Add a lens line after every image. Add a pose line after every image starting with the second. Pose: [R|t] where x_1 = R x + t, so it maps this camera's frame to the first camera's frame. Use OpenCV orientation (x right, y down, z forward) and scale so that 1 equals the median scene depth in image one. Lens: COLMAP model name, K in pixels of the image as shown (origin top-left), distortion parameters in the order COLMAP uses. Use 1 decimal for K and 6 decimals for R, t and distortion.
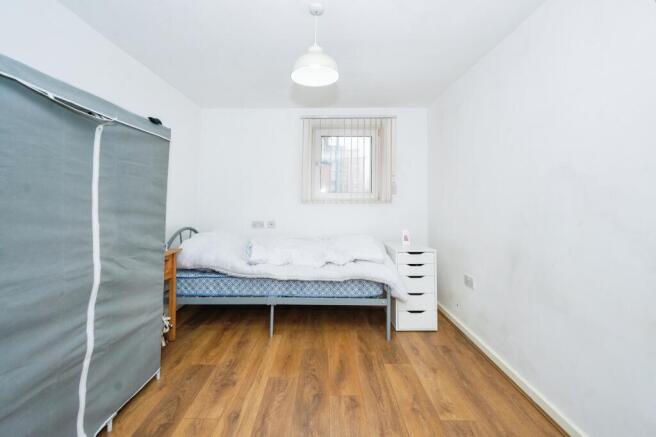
lens RADIAL K [[287.2, 0, 321.1], [0, 287.2, 188.8], [0, 0, 1]] dist [0.000469, 0.000101]
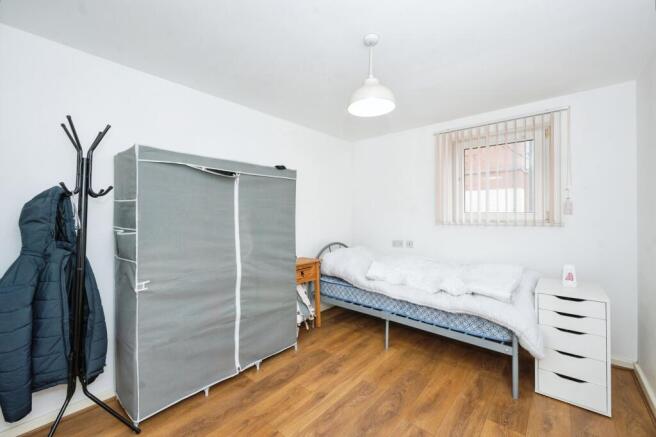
lens RADIAL K [[270.1, 0, 315.7], [0, 270.1, 217.0], [0, 0, 1]] dist [0.001003, 0.000163]
pose [[0.754861, 0.000741, -0.655884, 0.355861], [0.029972, 0.998916, 0.035622, -0.032485], [0.655200, -0.046548, 0.754020, 0.090299]]
